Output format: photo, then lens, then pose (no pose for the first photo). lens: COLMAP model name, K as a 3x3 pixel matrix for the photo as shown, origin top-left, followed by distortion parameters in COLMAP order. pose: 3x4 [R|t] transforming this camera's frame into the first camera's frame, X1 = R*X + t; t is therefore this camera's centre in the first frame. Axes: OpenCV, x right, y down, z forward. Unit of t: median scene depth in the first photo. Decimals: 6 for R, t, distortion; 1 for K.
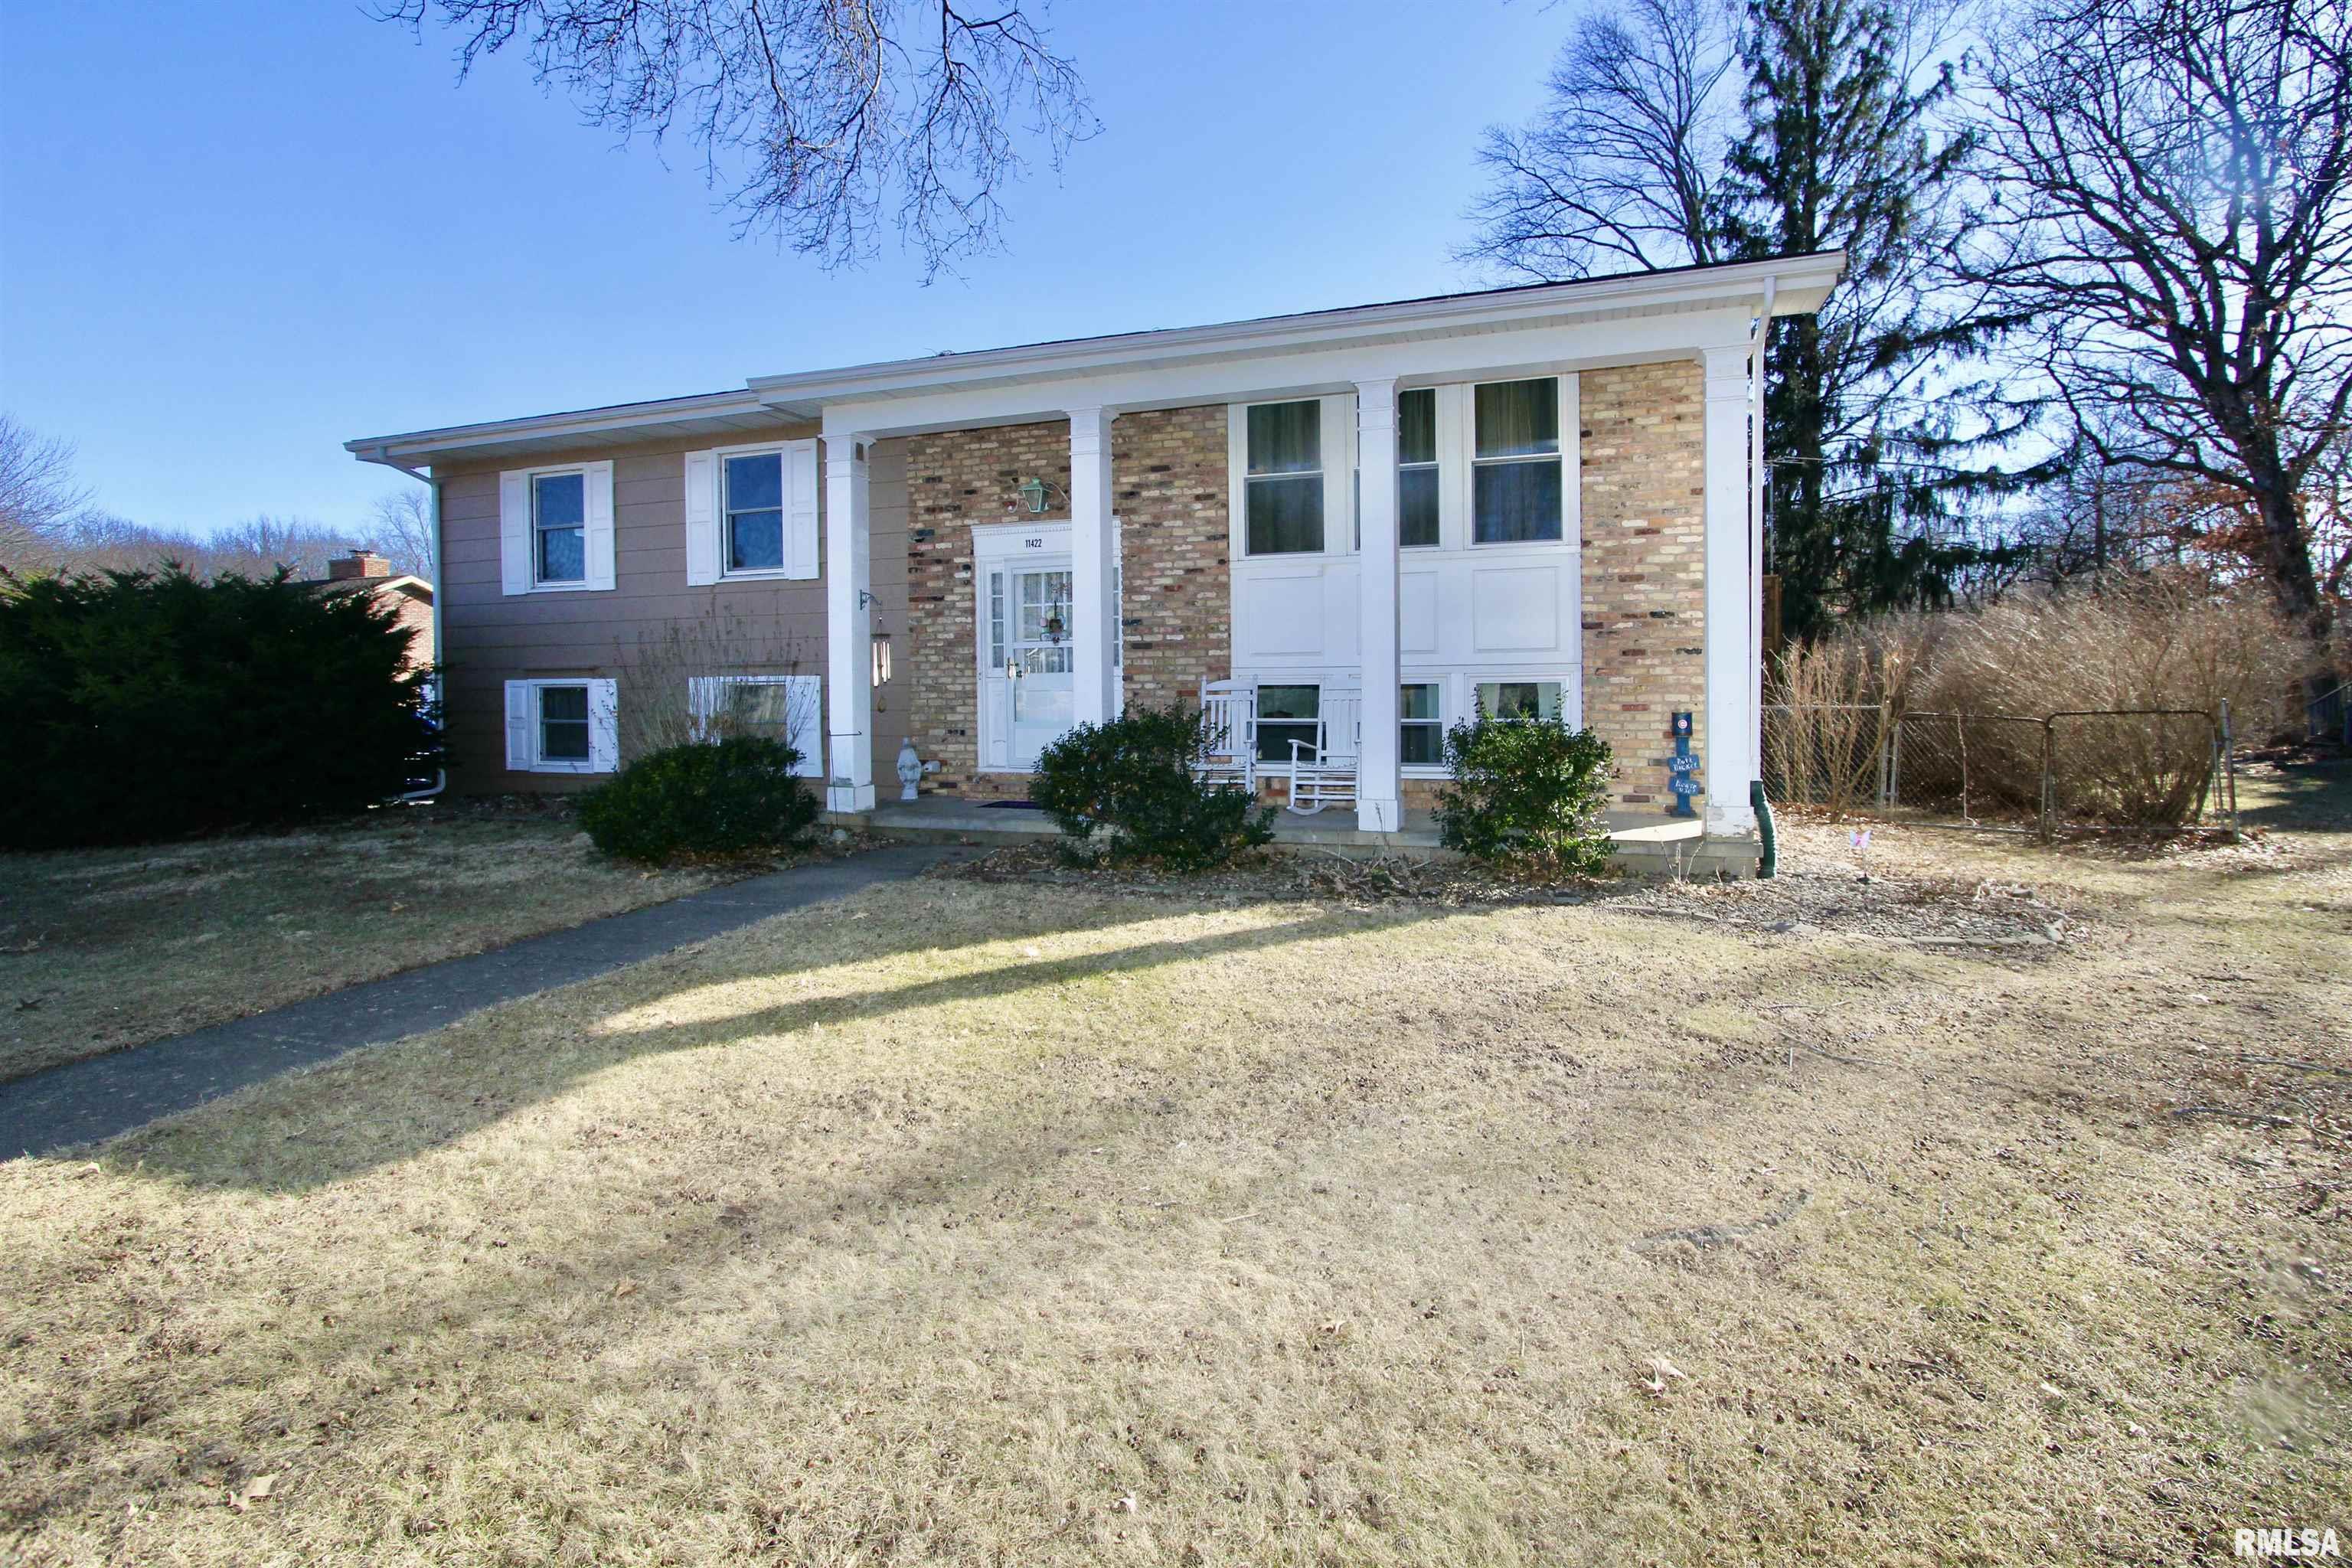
lens RADIAL K [[1081.3, 0, 1199.1], [0, 1081.3, 734.8], [0, 0, 1]] dist [-0.018086, 0.003158]
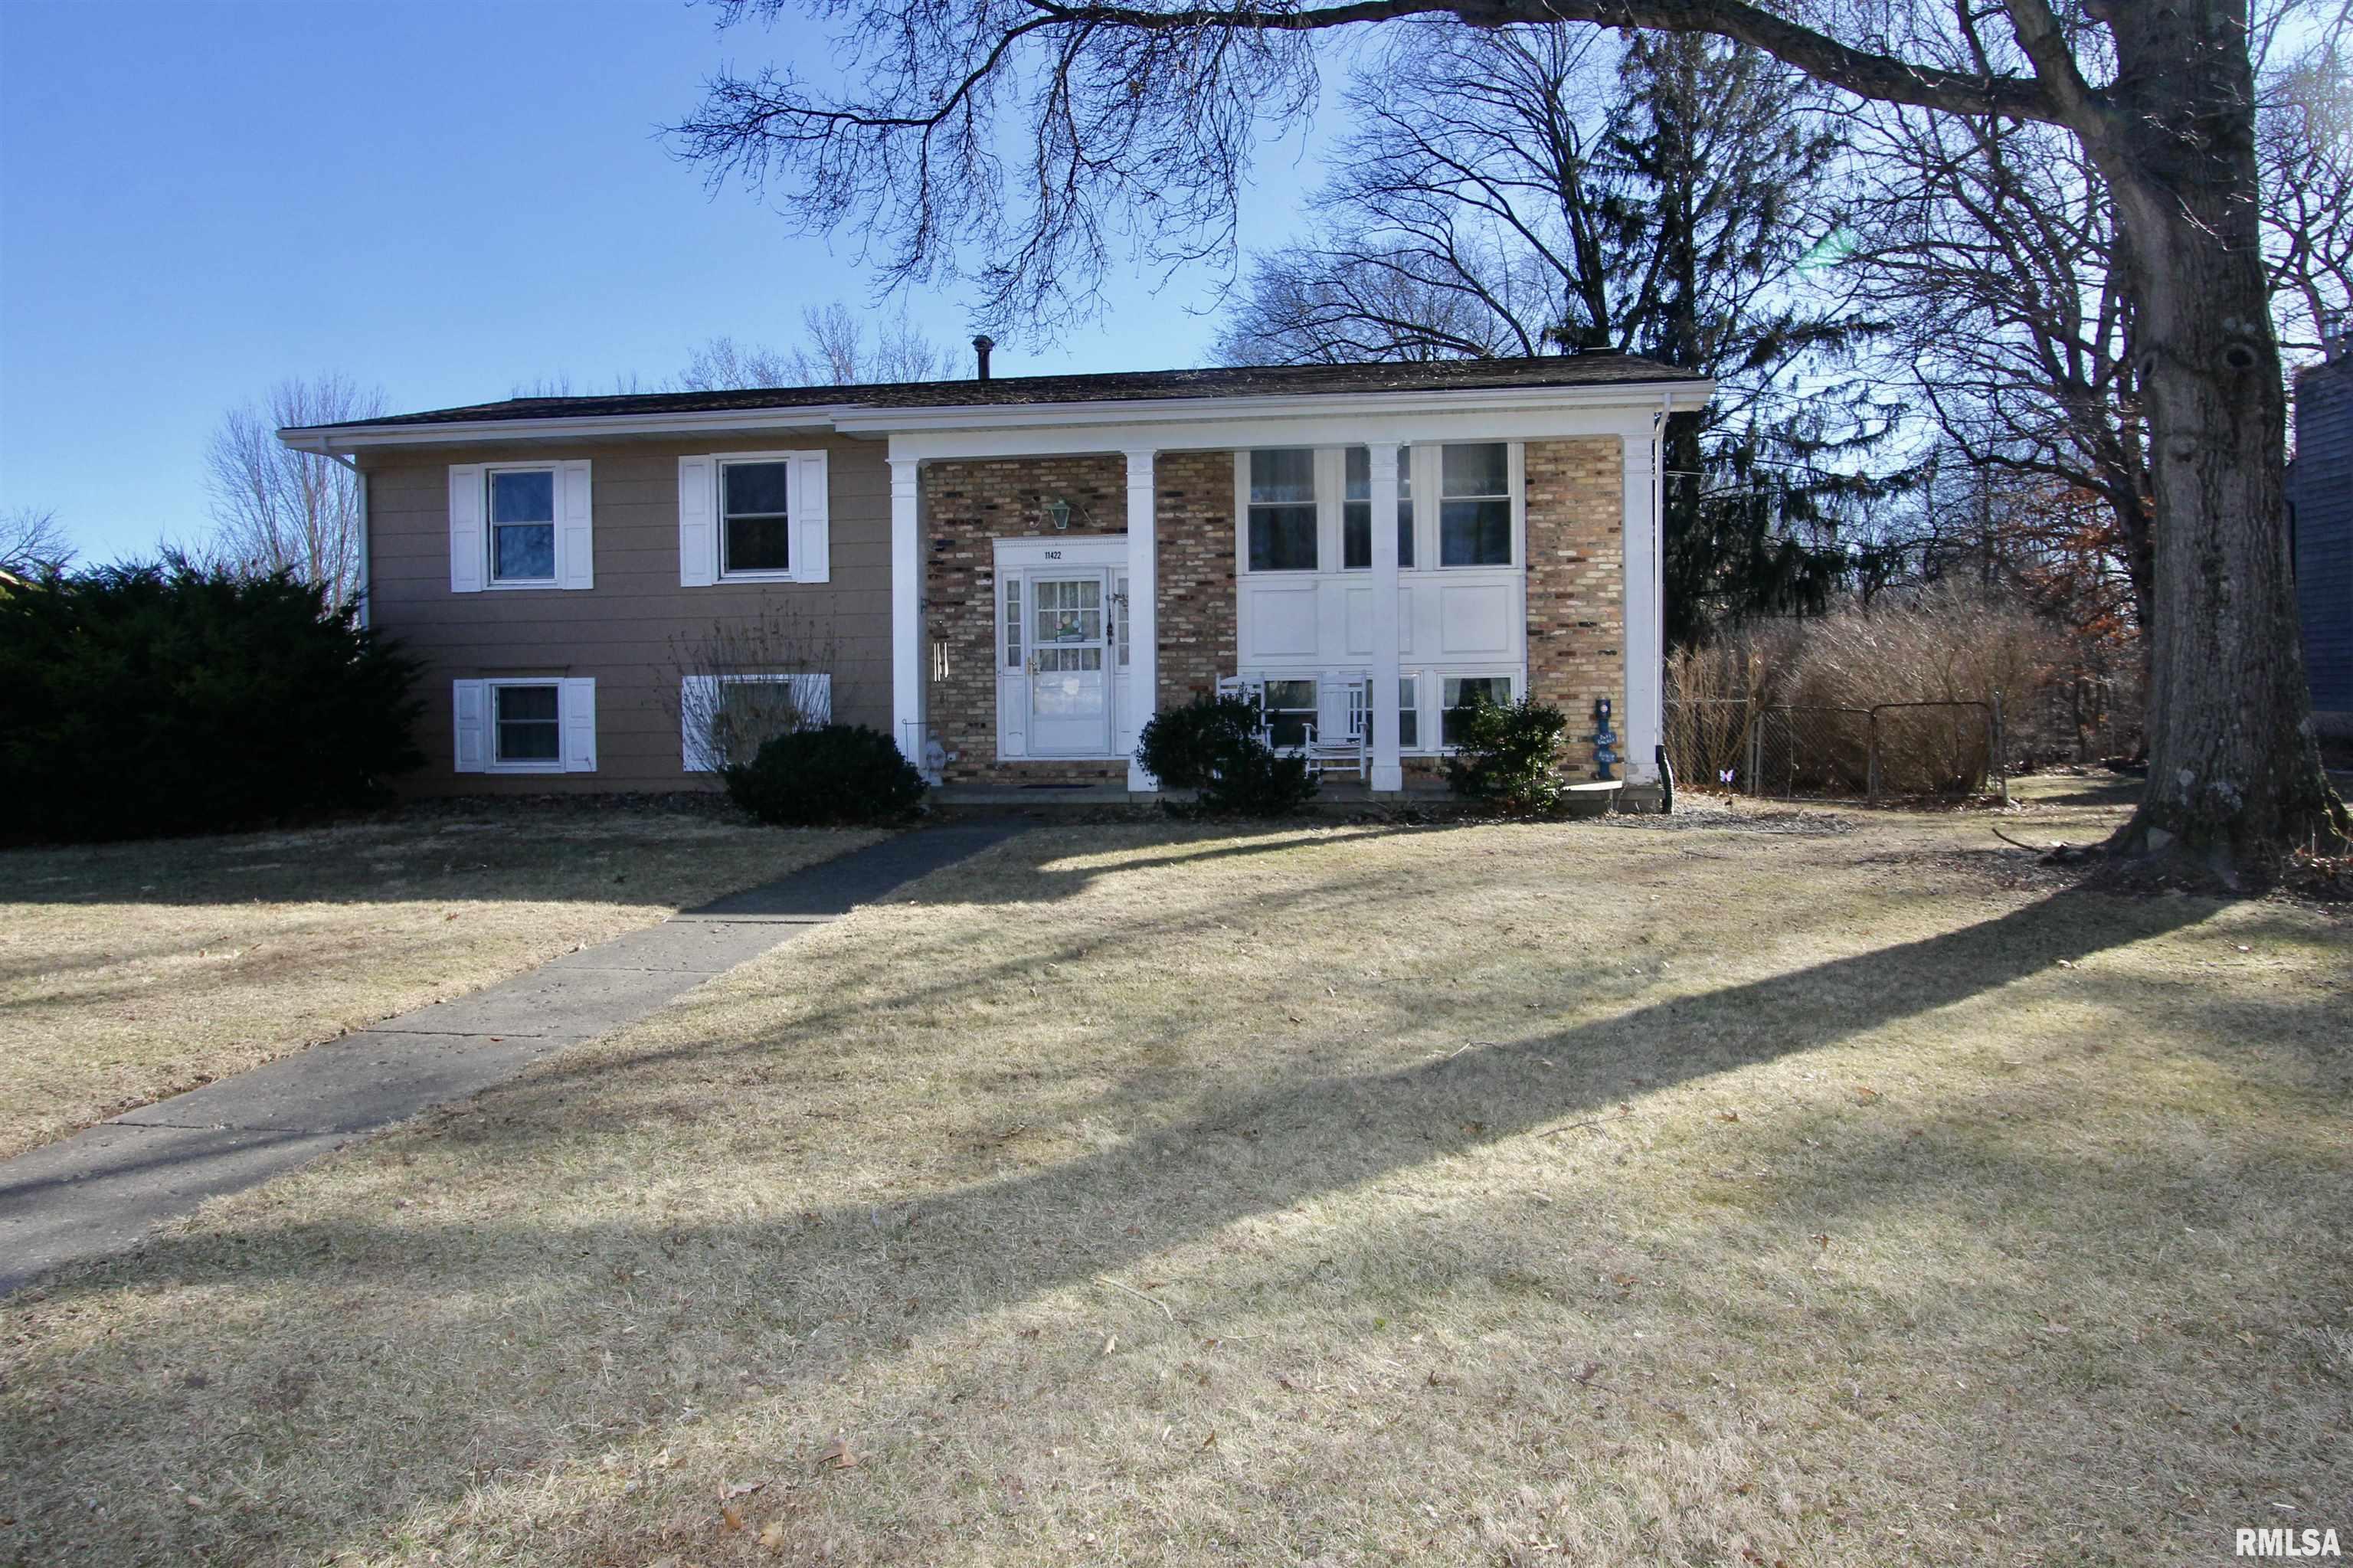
lens RADIAL K [[1447.1, 0, 1174.6], [0, 1447.1, 775.3], [0, 0, 1]] dist [-0.010476, -0.004491]
pose [[0.984531, -0.010476, 0.174897, -0.284146], [0.009928, 0.999943, 0.004009, 0.044986], [-0.174929, -0.002211, 0.984579, -0.485472]]
